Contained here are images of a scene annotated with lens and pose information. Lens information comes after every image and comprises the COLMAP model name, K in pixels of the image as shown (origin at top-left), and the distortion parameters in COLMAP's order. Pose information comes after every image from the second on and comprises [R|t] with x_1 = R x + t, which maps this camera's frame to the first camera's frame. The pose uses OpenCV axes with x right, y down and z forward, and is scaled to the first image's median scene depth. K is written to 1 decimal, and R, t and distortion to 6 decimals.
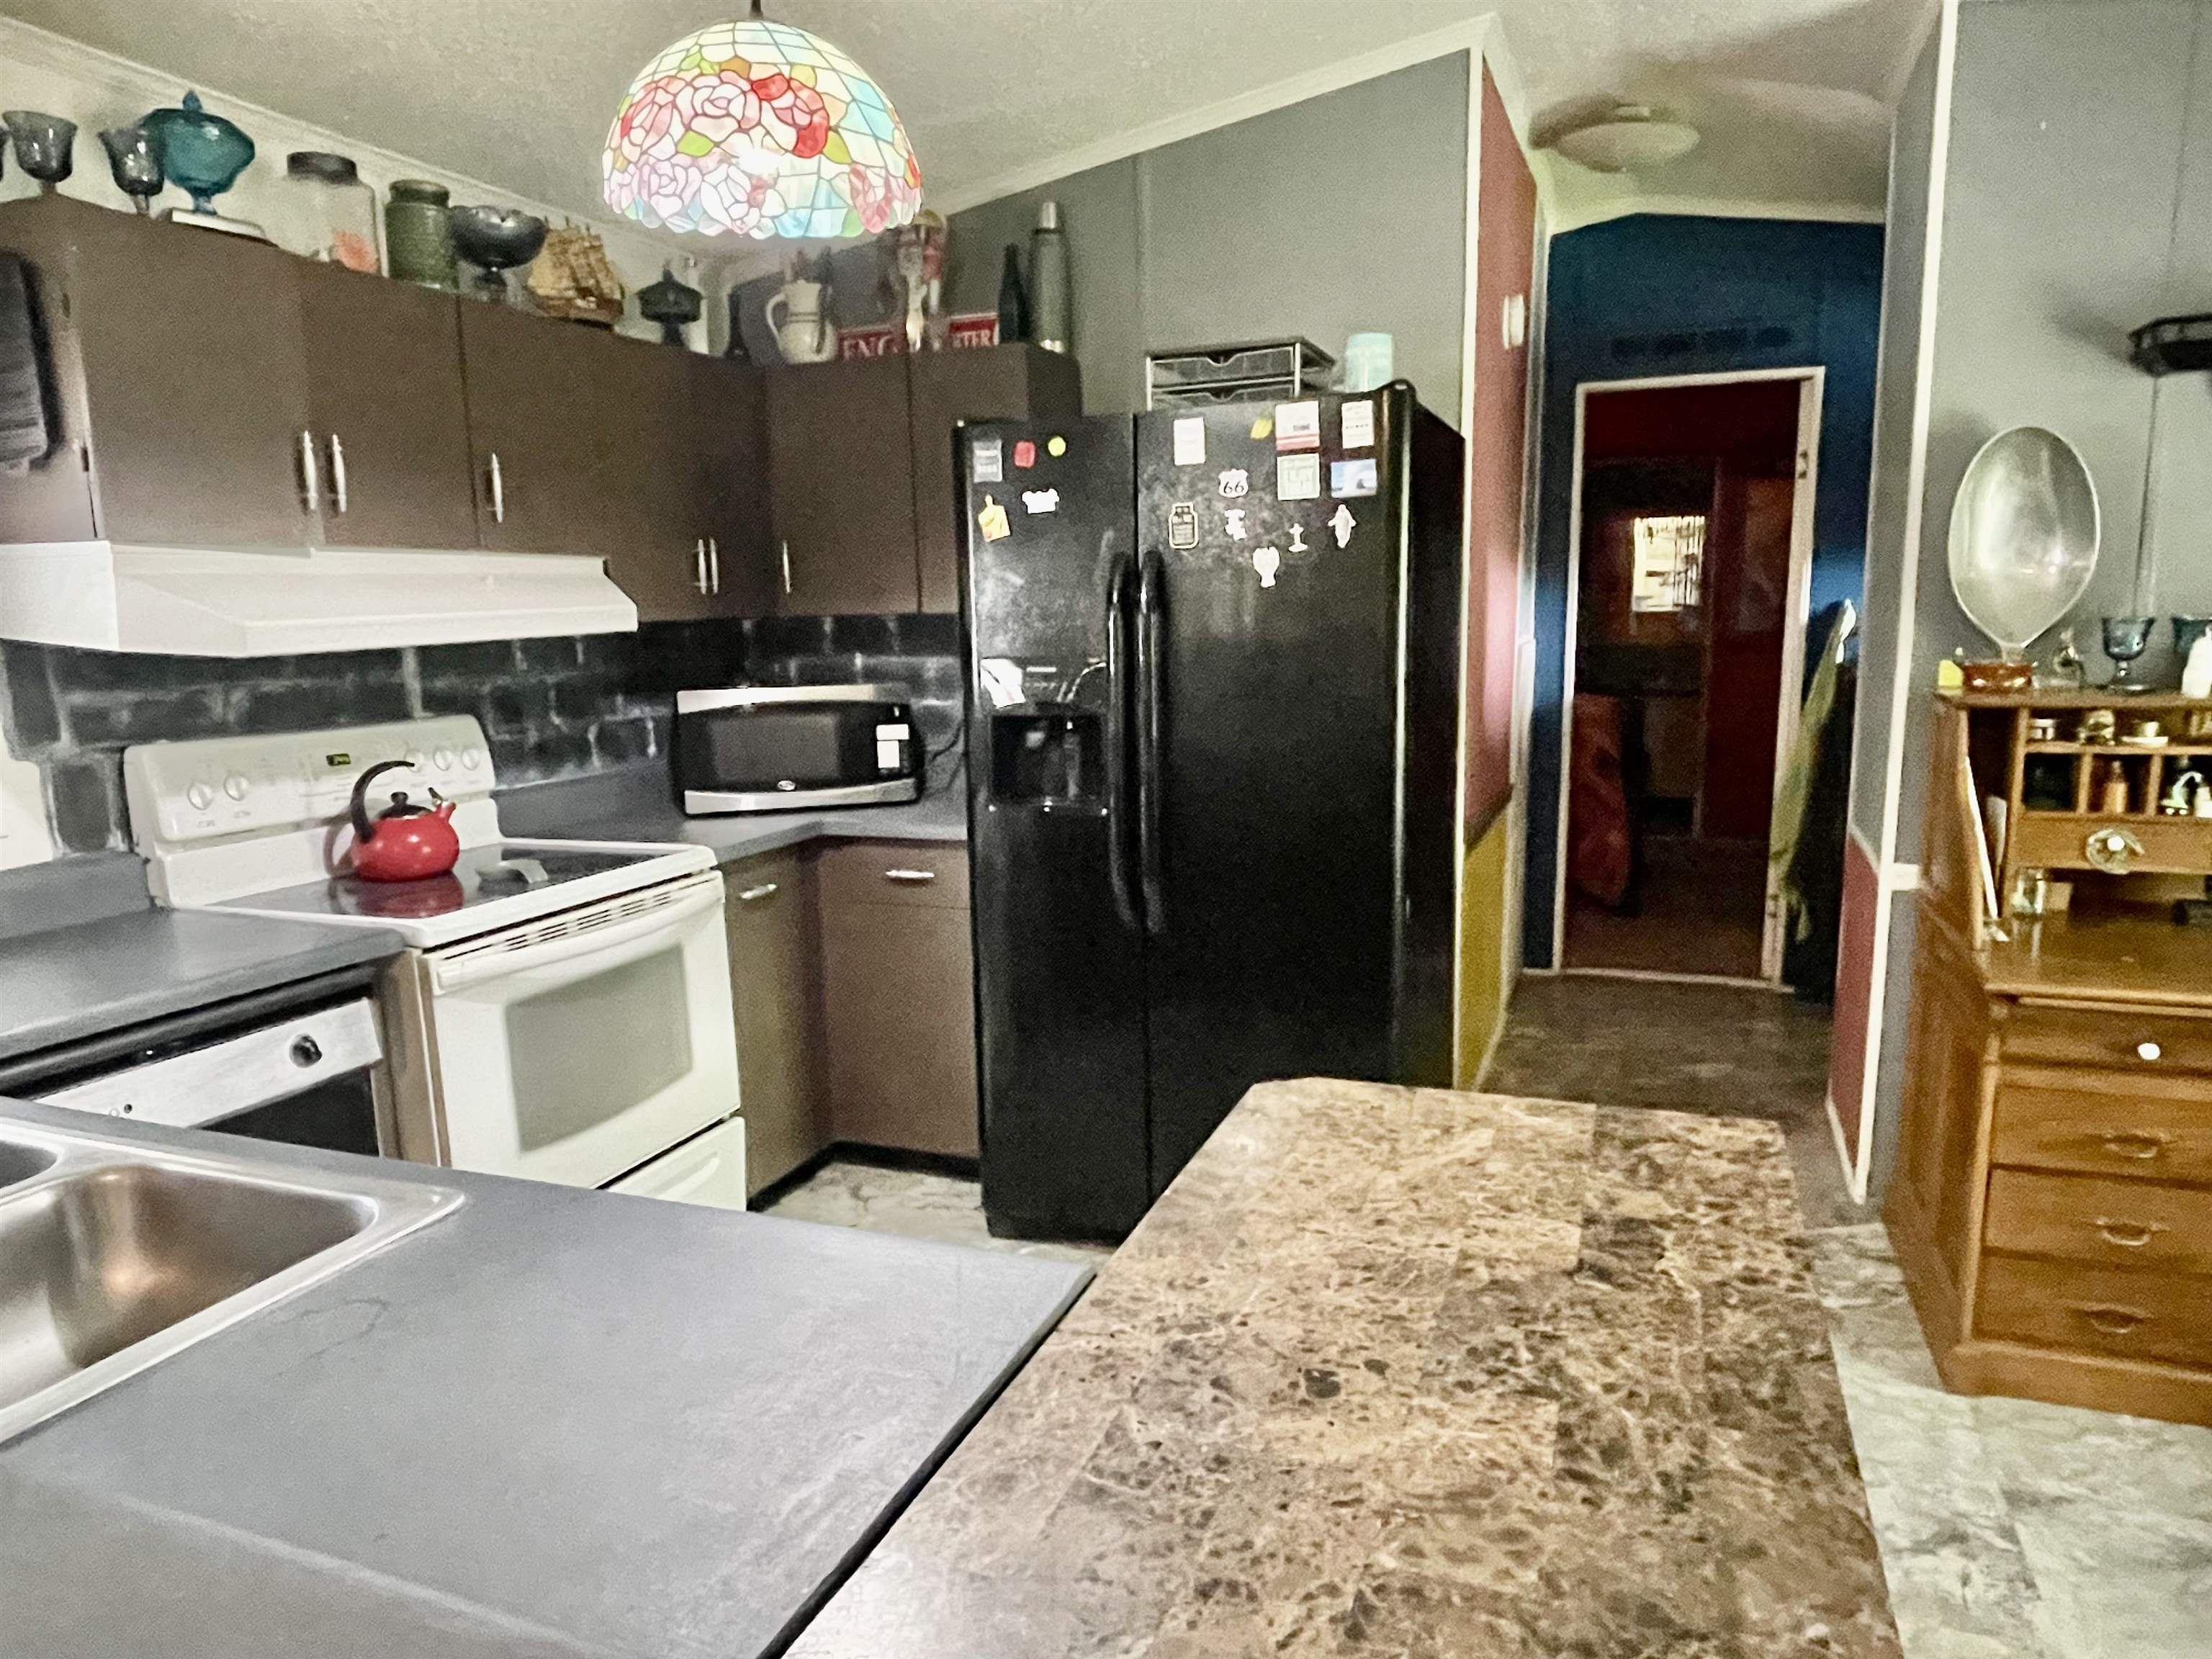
lens RADIAL K [[1403.2, 0, 1106.0], [0, 1403.2, 829.5], [0, 0, 1]] dist [0.017906, -0.000300]
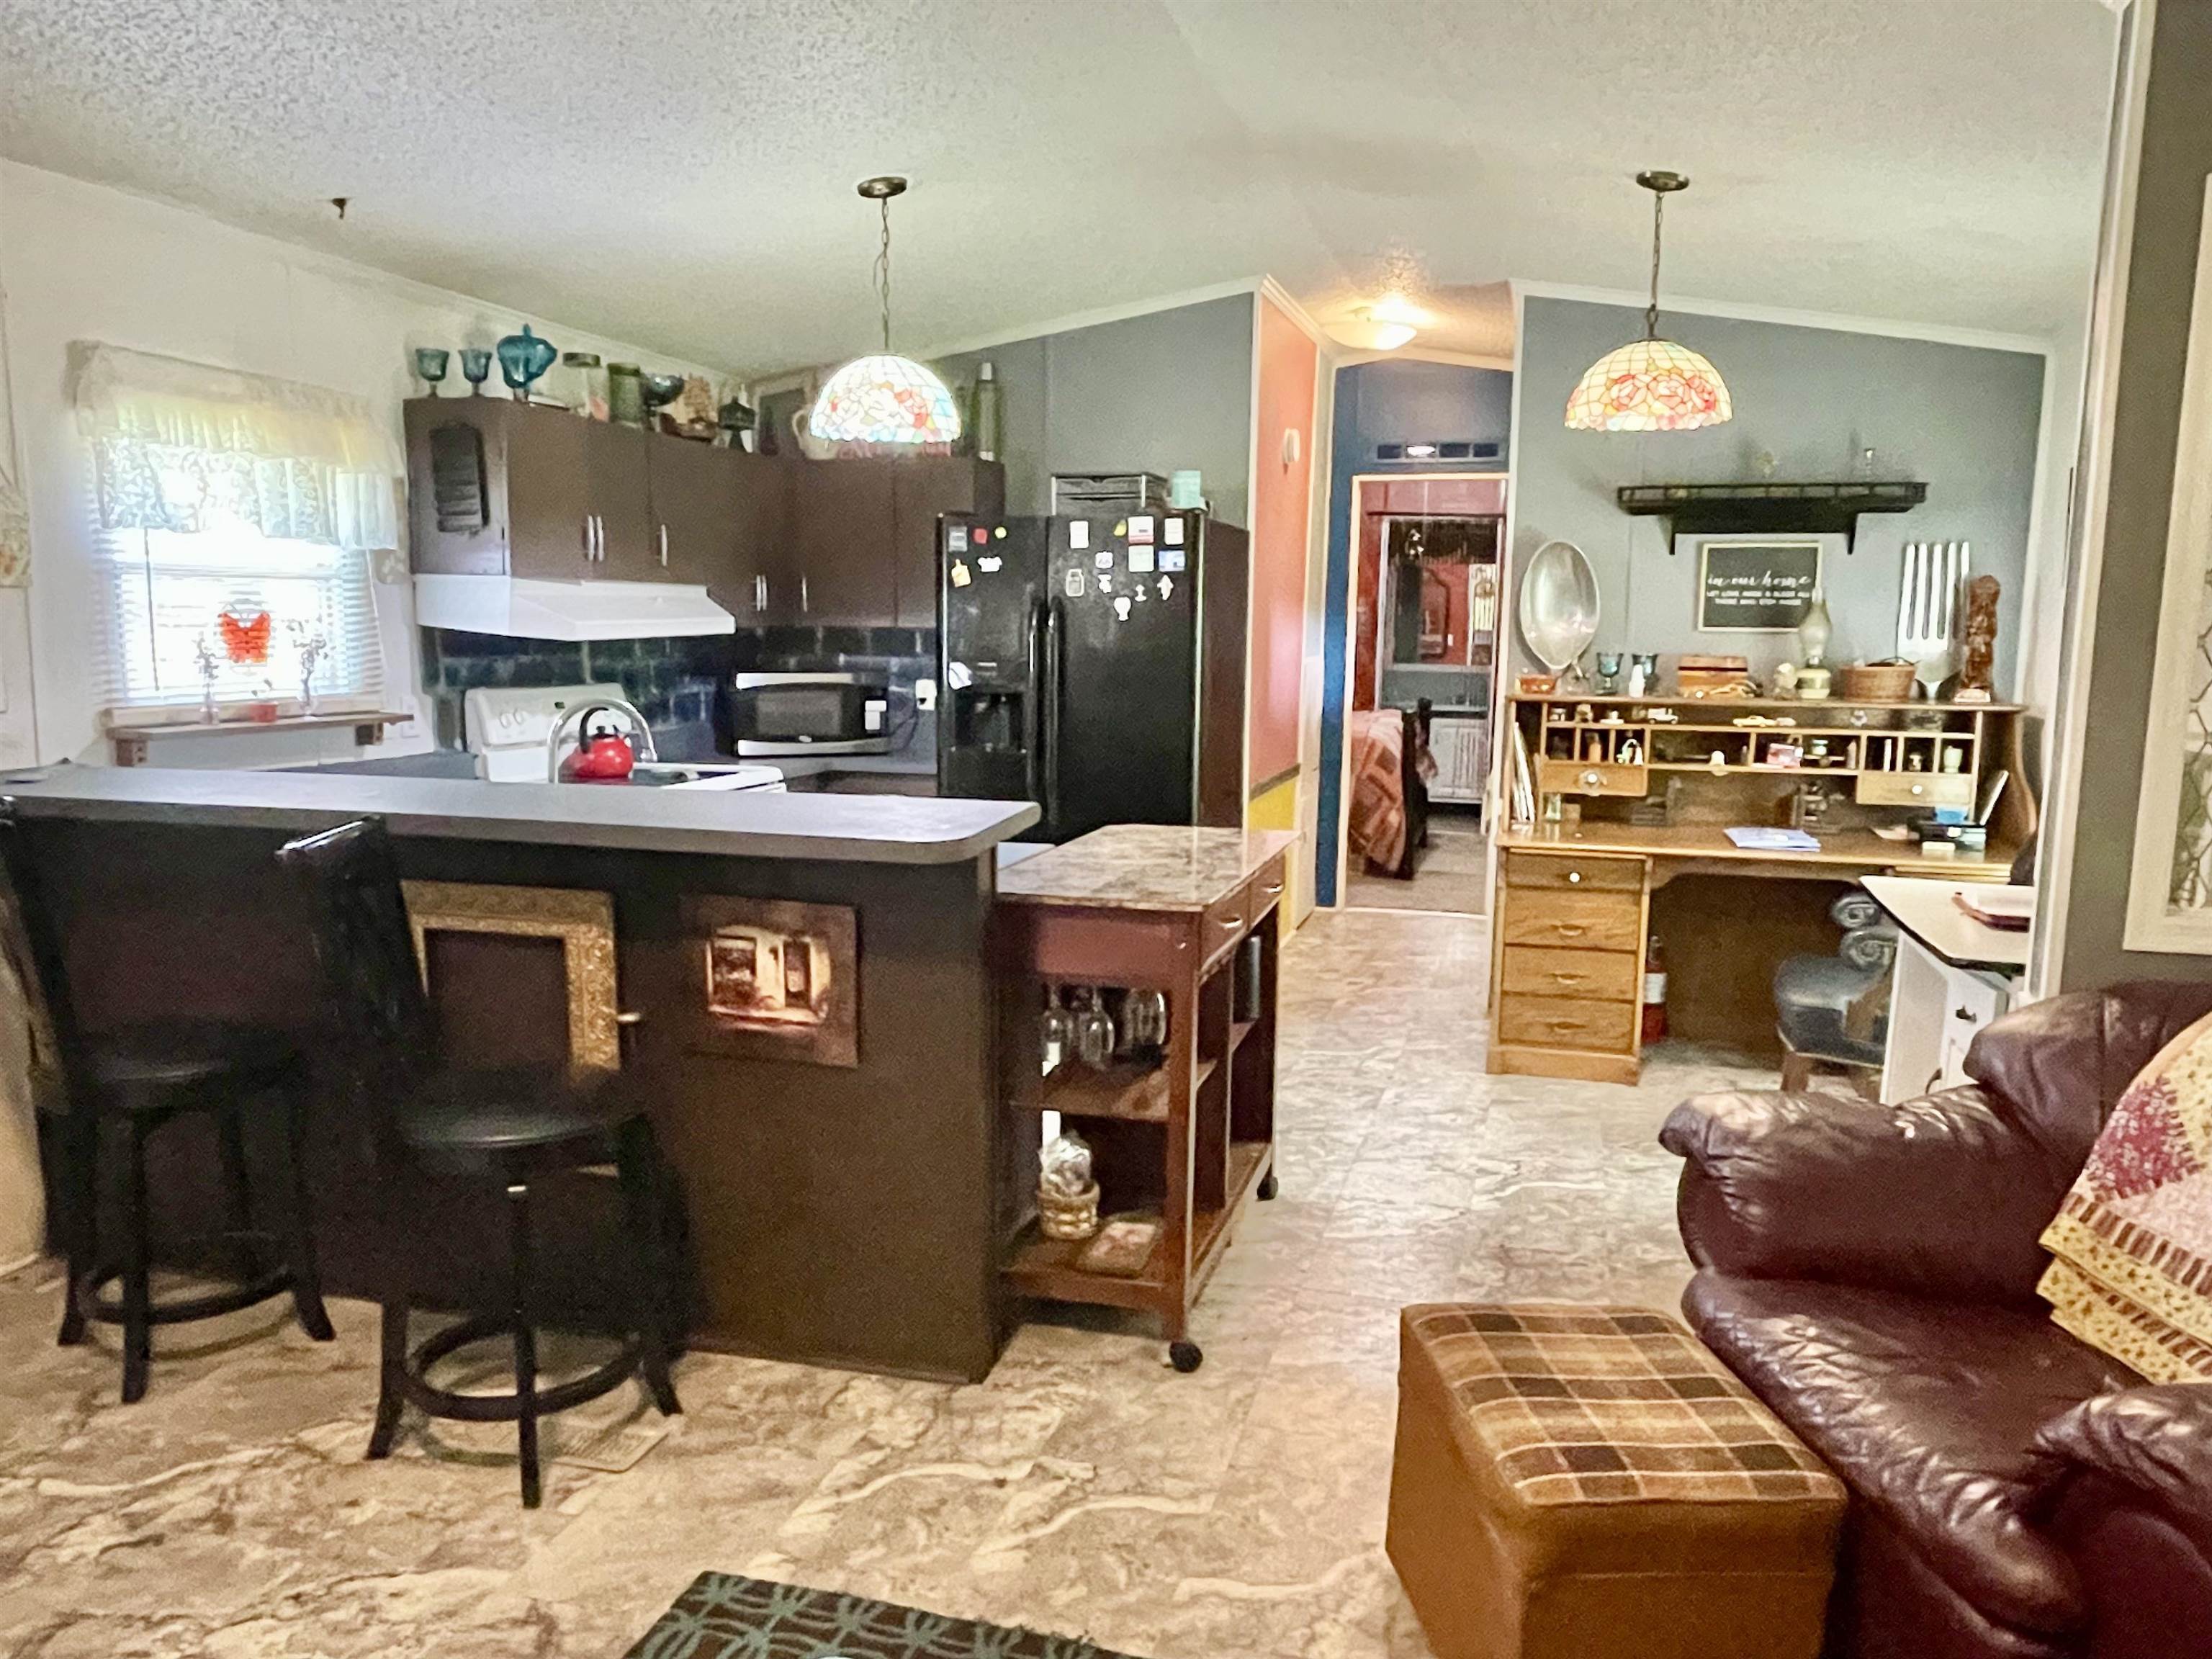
lens RADIAL K [[1607.3, 0, 1106.0], [0, 1607.3, 829.5], [0, 0, 1]] dist [0.073866, 0.000571]
pose [[0.995238, 0.019679, 0.095464, -0.087610], [-0.016778, 0.999375, -0.031102, 0.143503], [-0.096017, 0.029352, 0.994947, -0.939659]]
